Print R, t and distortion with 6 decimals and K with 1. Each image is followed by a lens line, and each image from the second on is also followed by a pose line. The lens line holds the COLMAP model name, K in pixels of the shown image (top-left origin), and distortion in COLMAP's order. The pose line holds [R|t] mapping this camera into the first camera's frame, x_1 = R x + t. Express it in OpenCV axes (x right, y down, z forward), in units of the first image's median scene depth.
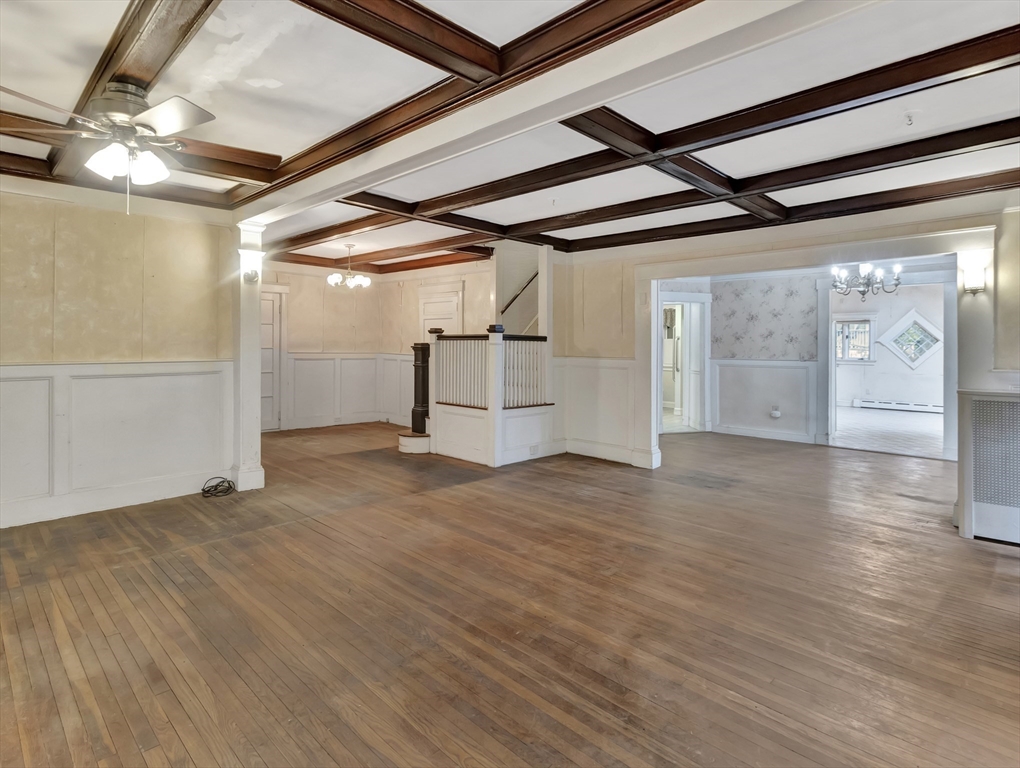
lens RADIAL K [[549.2, 0, 516.2], [0, 549.2, 331.4], [0, 0, 1]] dist [0.012240, -0.001066]
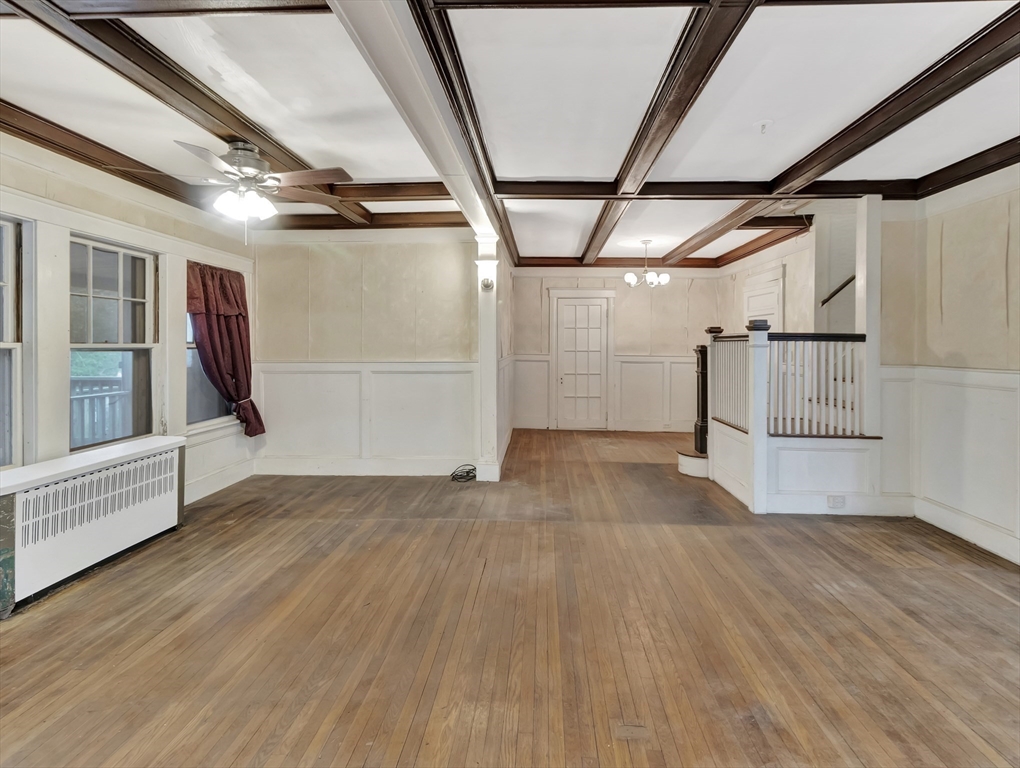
lens RADIAL K [[531.1, 0, 522.6], [0, 531.1, 341.6], [0, 0, 1]] dist [0.005299, -0.000051]
pose [[0.669283, -0.010451, -0.742934, 0.279822], [0.019835, 0.999796, 0.003805, 0.008121], [0.742743, -0.017283, 0.669353, 0.290335]]
